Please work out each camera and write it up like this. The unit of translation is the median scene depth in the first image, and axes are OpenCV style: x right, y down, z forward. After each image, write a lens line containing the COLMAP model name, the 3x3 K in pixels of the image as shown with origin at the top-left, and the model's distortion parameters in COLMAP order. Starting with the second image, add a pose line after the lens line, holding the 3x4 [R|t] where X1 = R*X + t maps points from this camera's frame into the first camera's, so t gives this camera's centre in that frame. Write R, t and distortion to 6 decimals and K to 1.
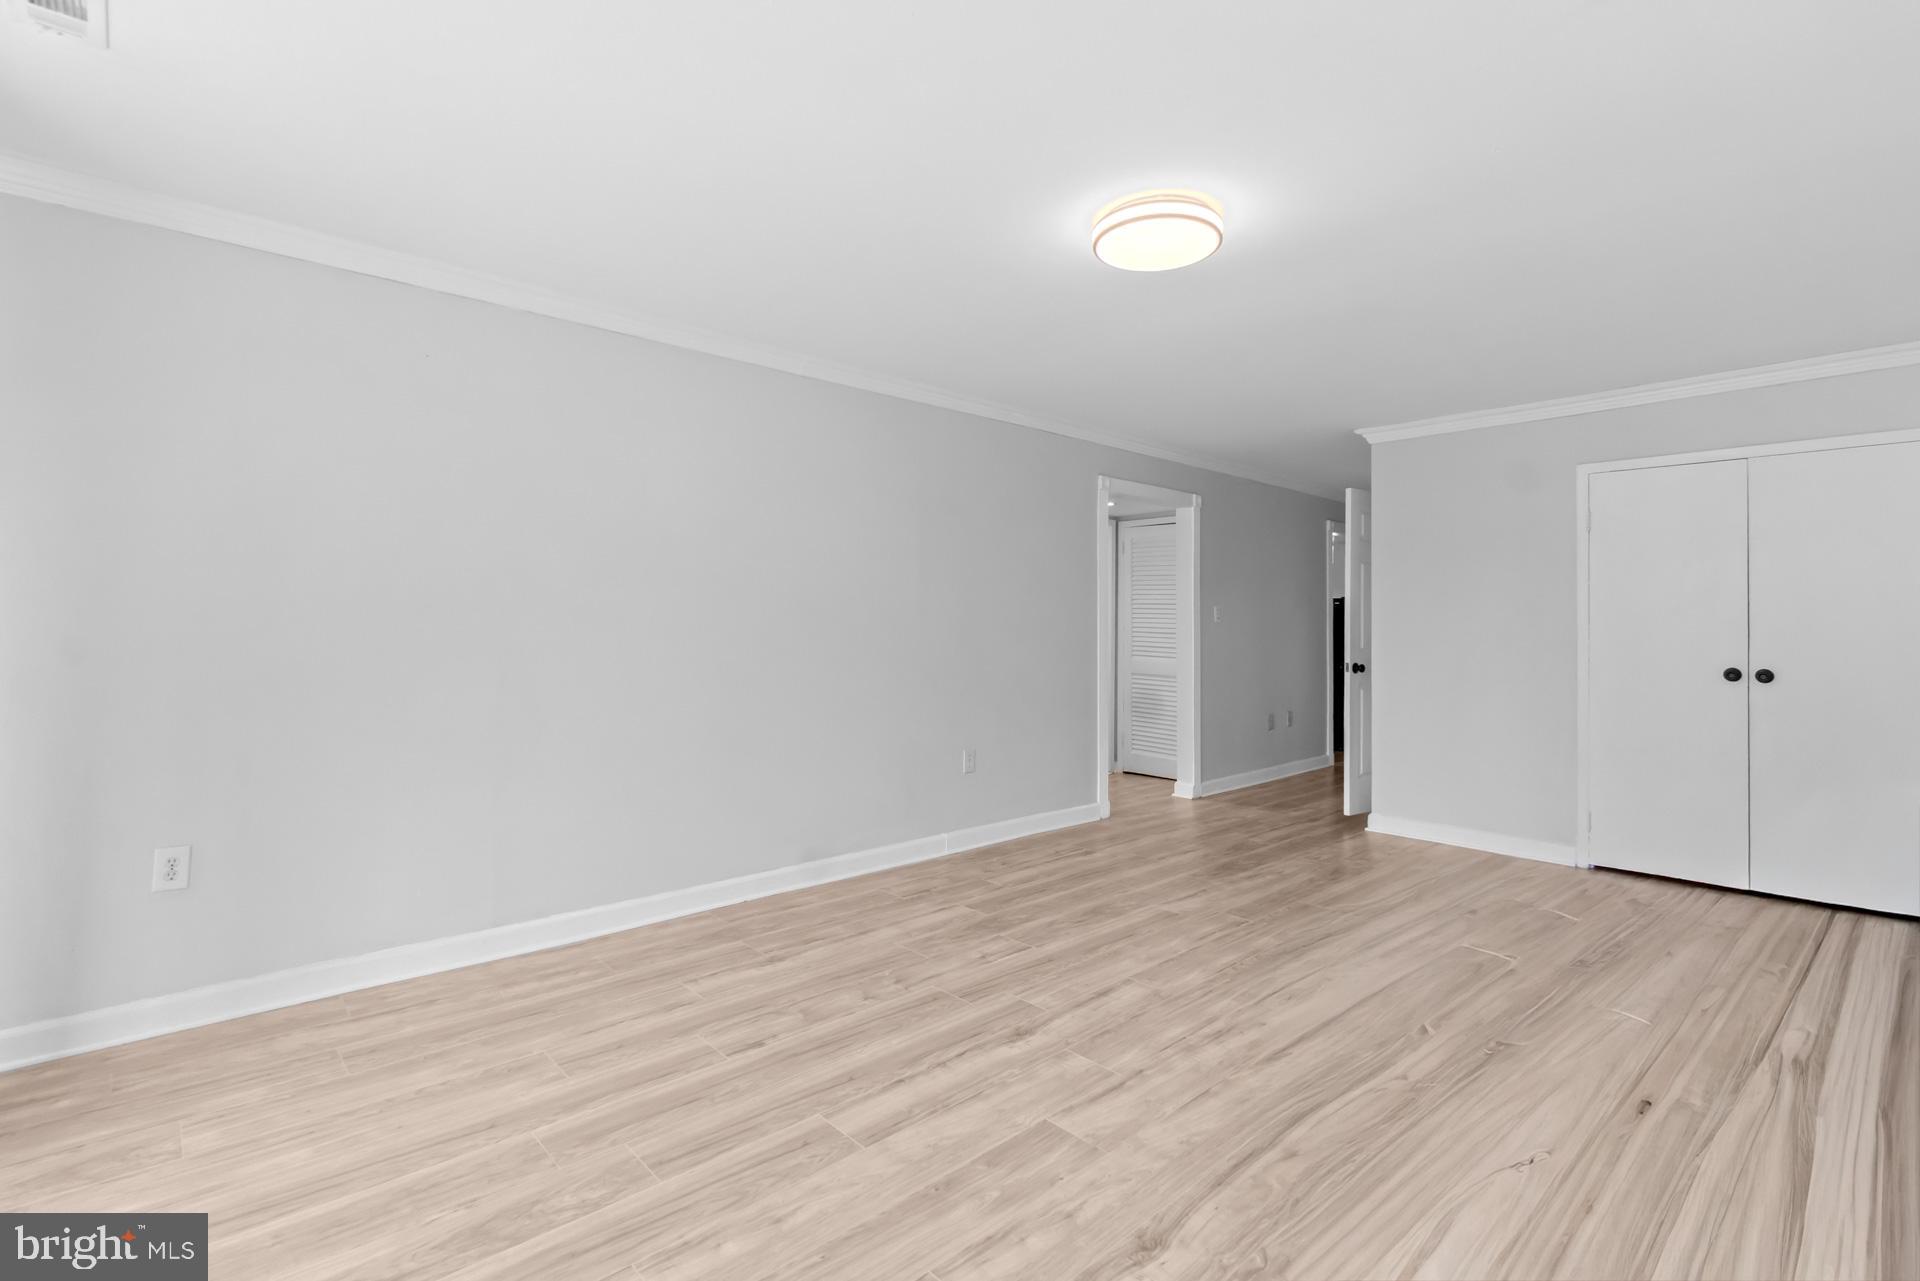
lens RADIAL K [[849.8, 0, 960.0], [0, 849.8, 640.5], [0, 0, 1]] dist [0.001648, 0.000253]
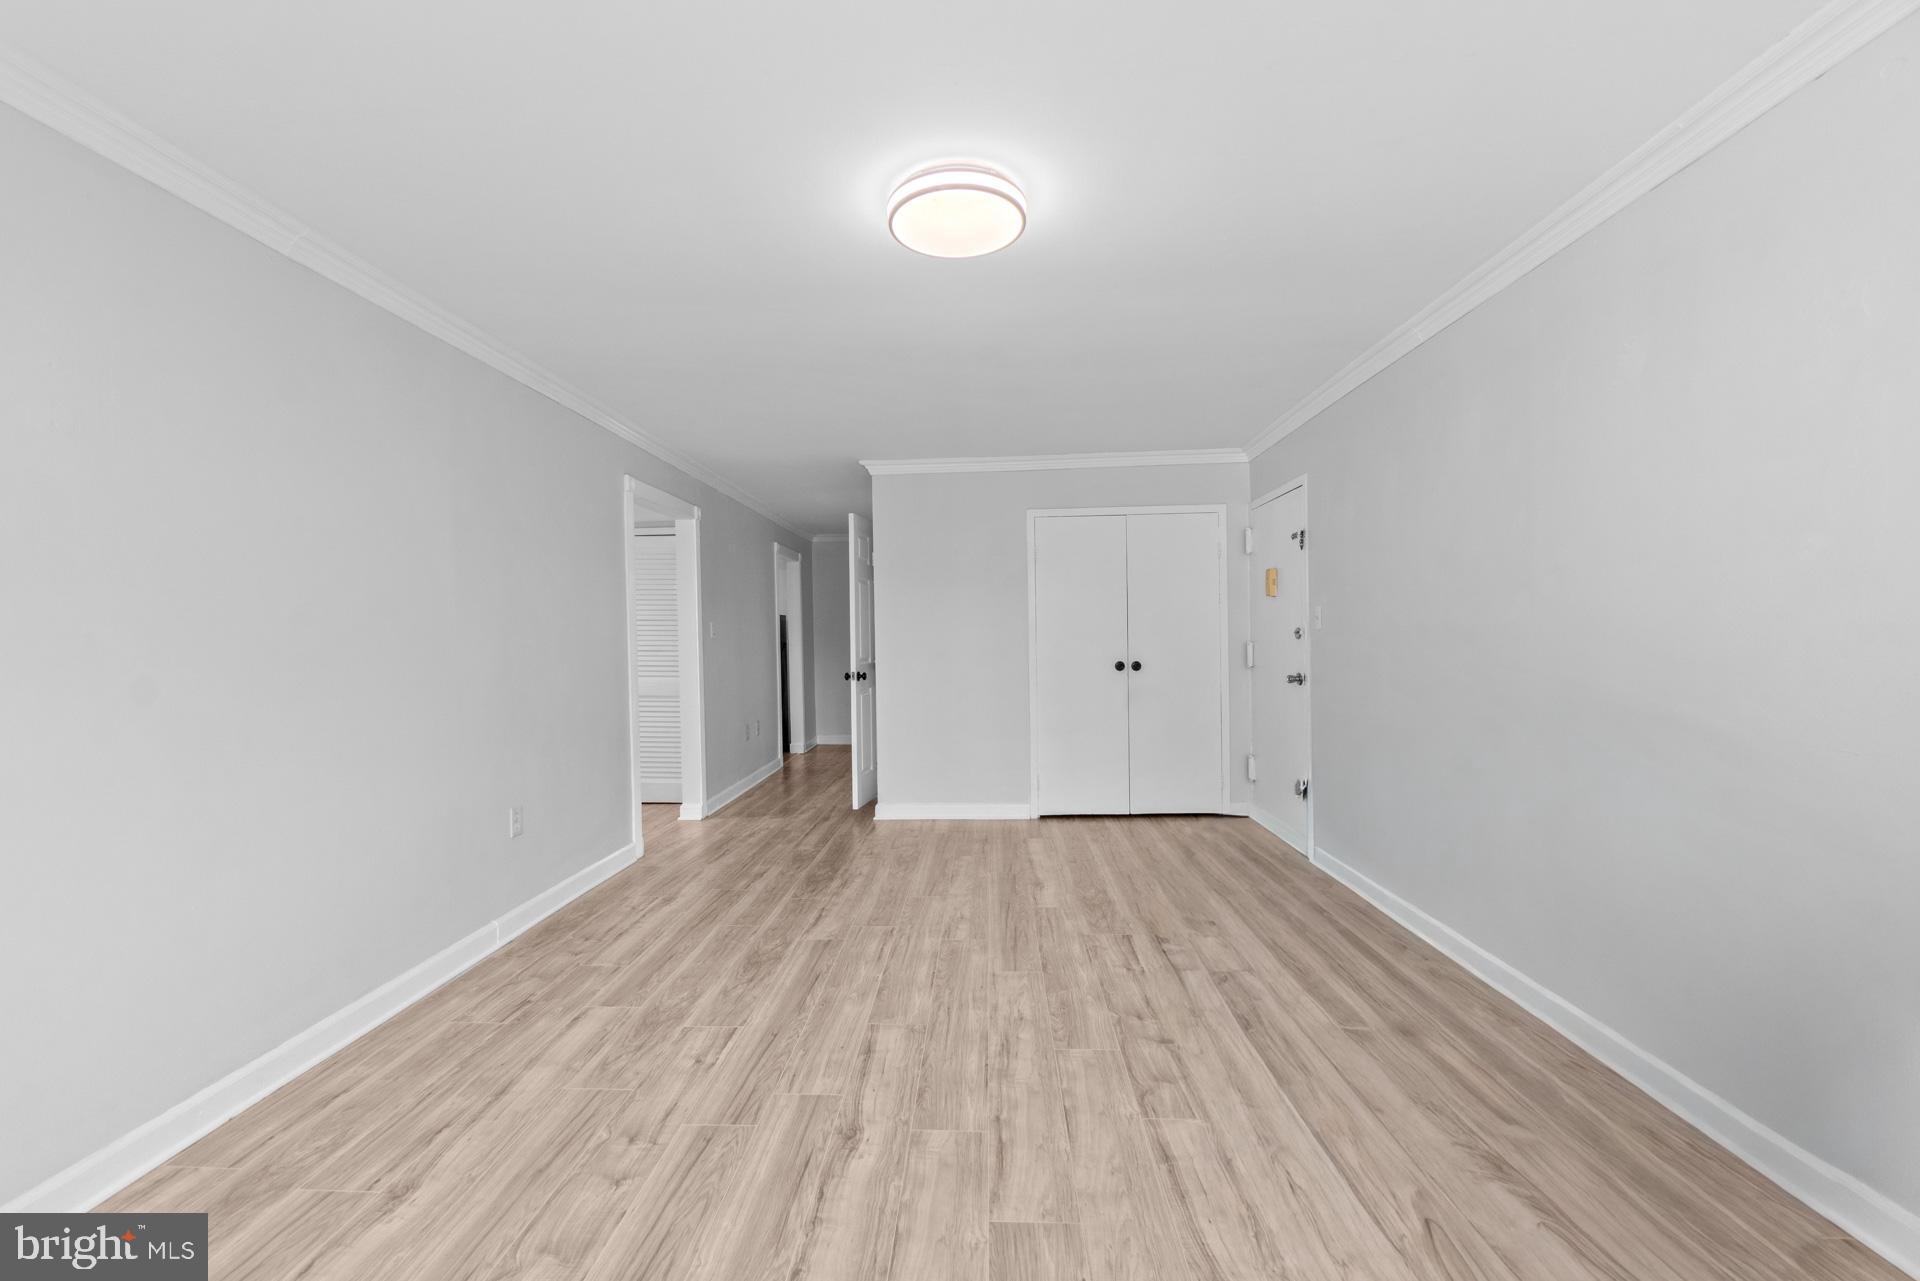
lens RADIAL K [[802.2, 0, 920.6], [0, 802.2, 649.1], [0, 0, 1]] dist [-0.002231, -0.000427]
pose [[0.733092, -0.030621, 0.679440, -0.269103], [0.035793, 0.999339, 0.006418, -0.008997], [-0.679187, 0.019615, 0.733703, 0.253835]]
